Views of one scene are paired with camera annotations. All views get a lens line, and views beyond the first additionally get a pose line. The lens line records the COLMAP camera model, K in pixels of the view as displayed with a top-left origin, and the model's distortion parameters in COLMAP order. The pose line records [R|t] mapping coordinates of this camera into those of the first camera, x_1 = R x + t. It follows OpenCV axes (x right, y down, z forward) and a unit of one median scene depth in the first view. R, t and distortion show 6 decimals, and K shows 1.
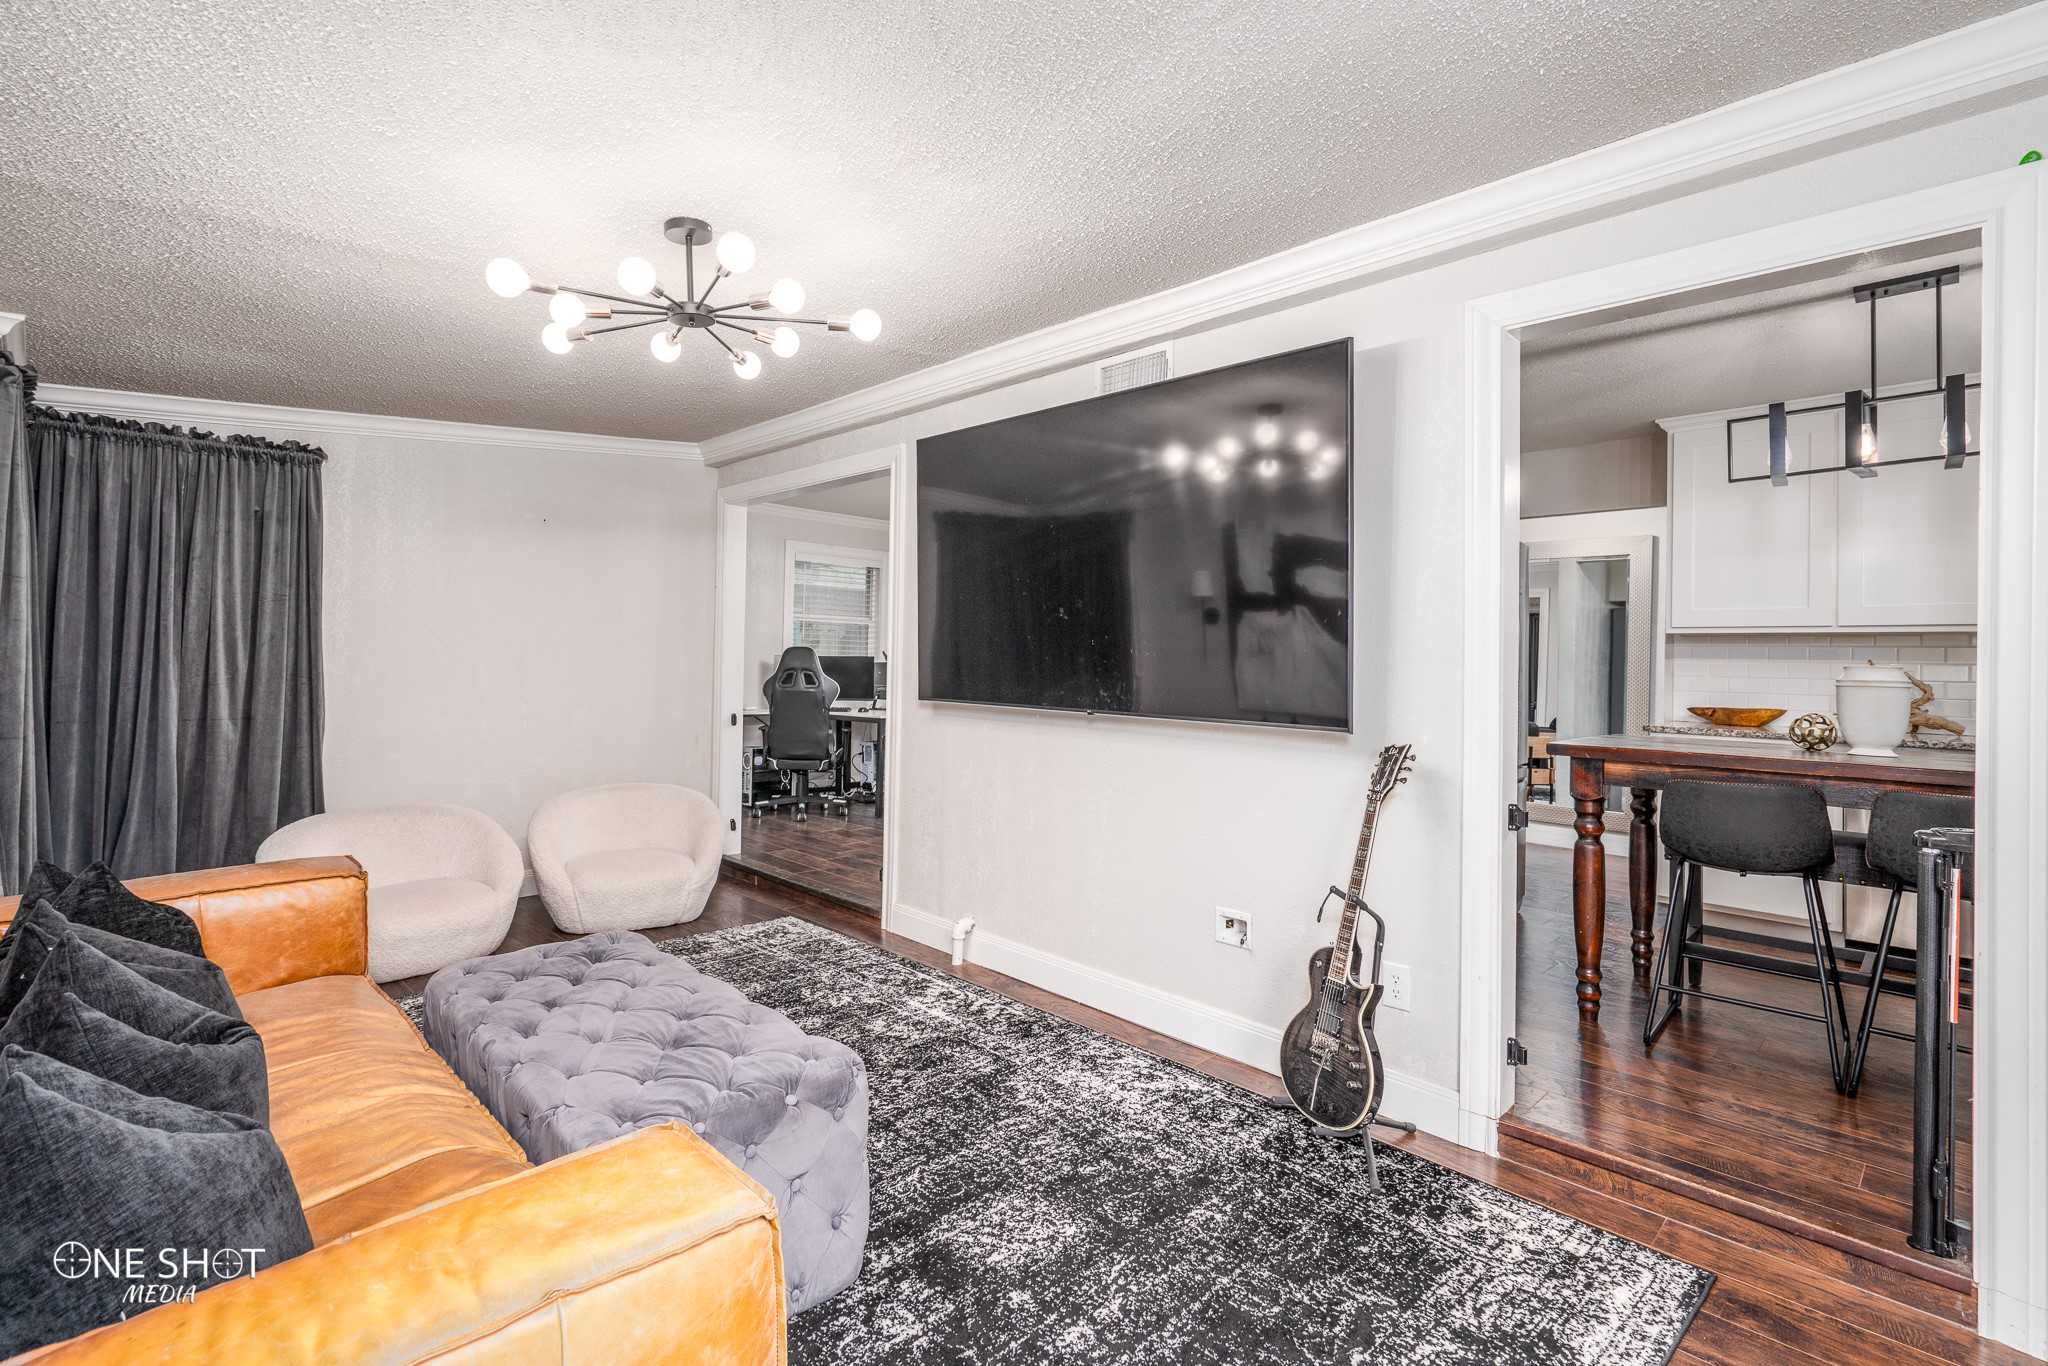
lens RADIAL K [[938.9, 0, 1032.5], [0, 938.9, 661.5], [0, 0, 1]] dist [-0.010514, 0.002173]
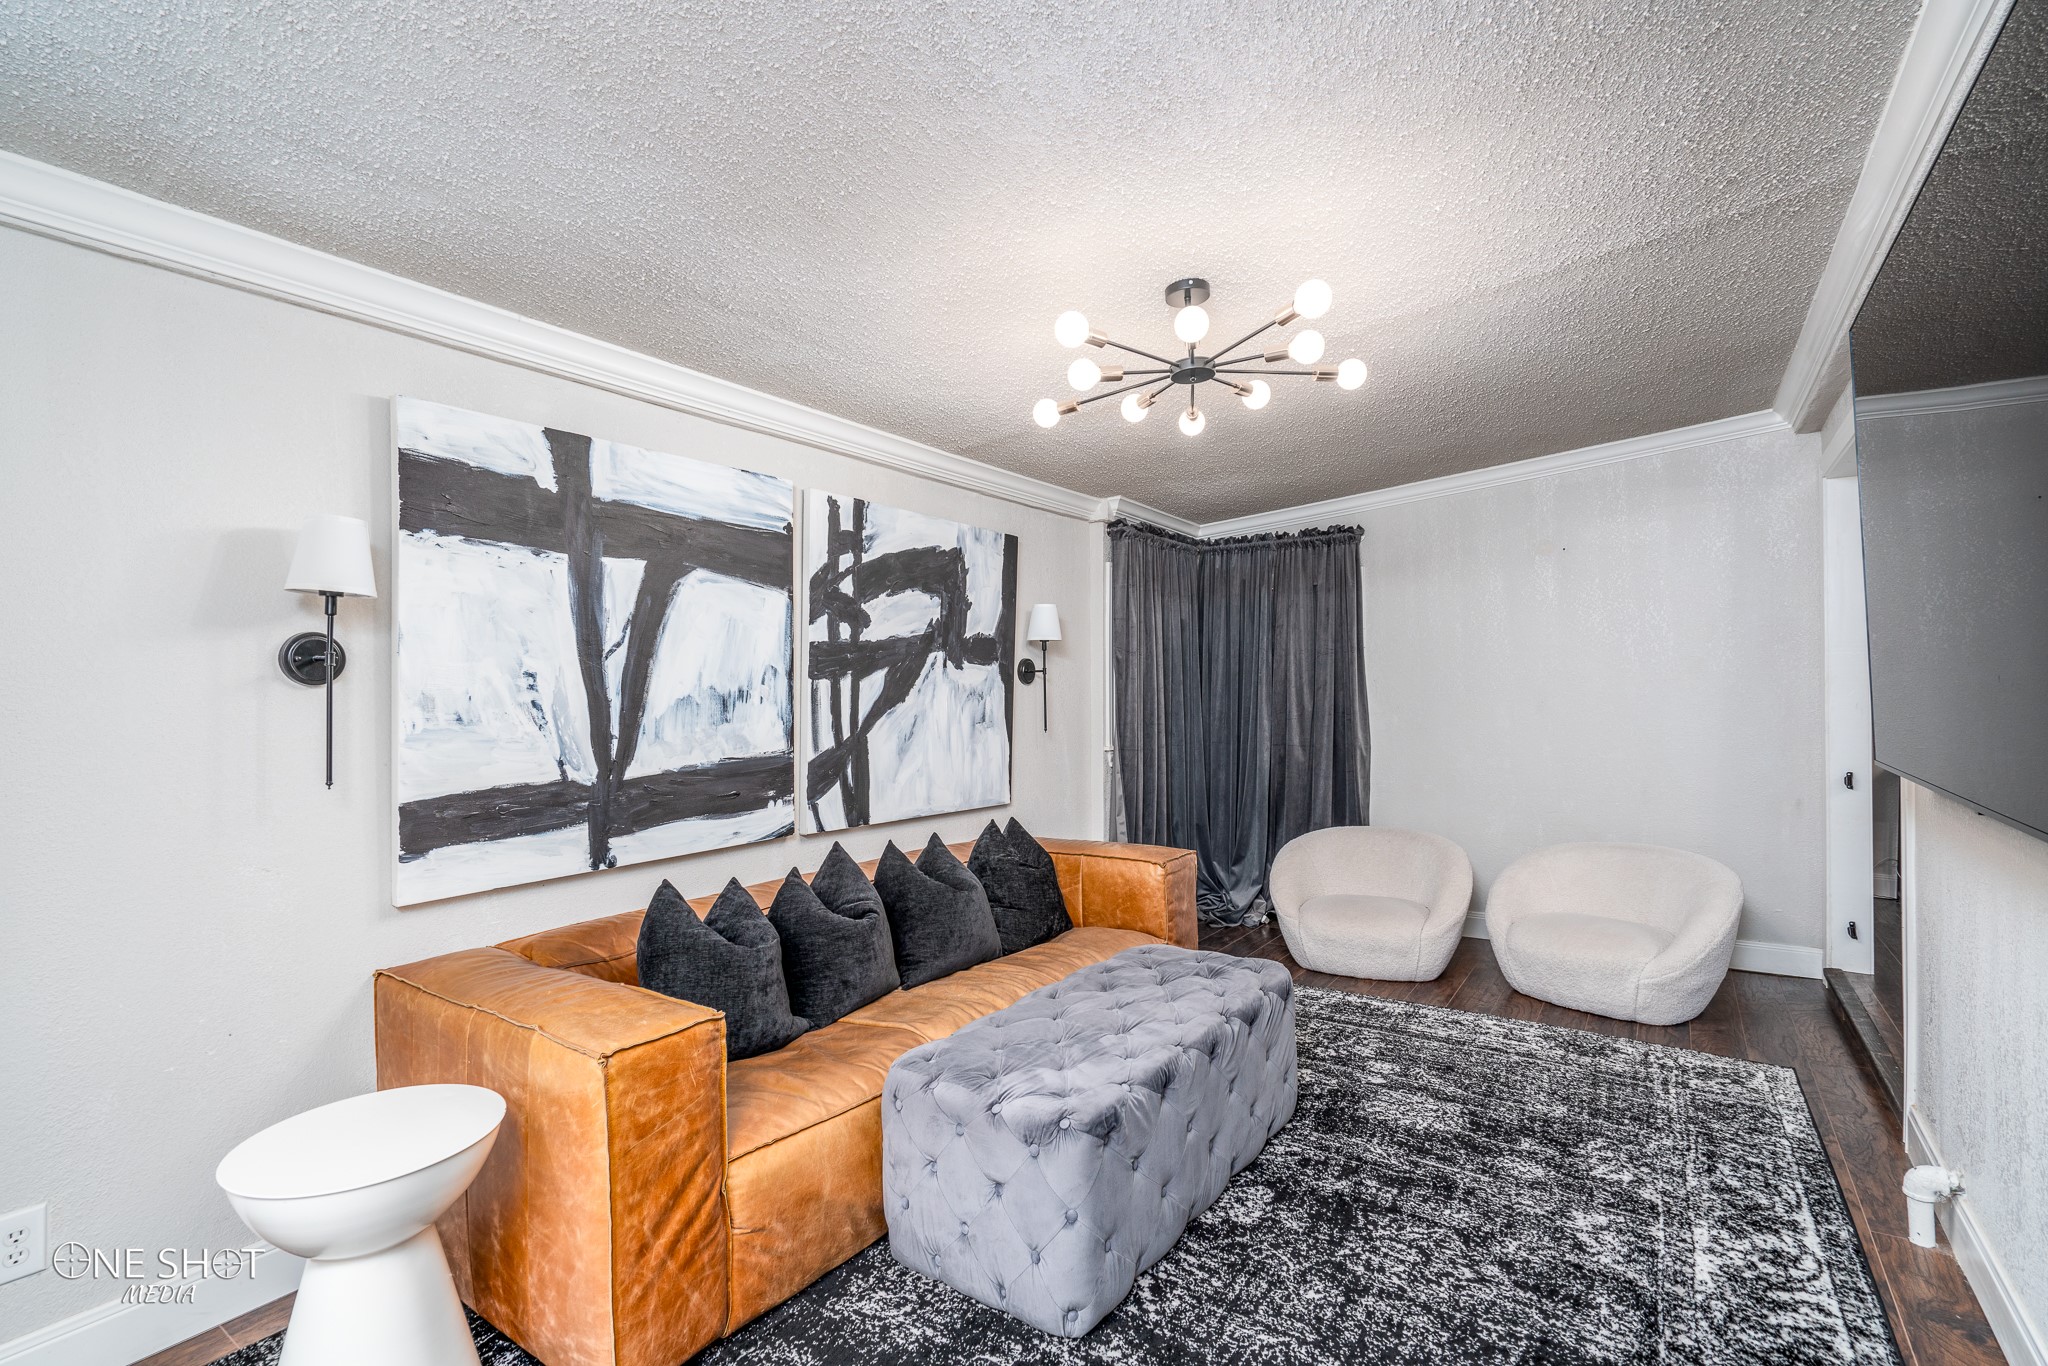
lens RADIAL K [[938.9, 0, 1031.7], [0, 938.9, 696.1], [0, 0, 1]] dist [-0.010514, 0.002173]
pose [[0.170591, -0.008318, -0.985307, 0.421398], [0.007910, 0.999944, -0.007072, -0.002522], [0.985310, -0.006588, 0.170647, 0.434761]]
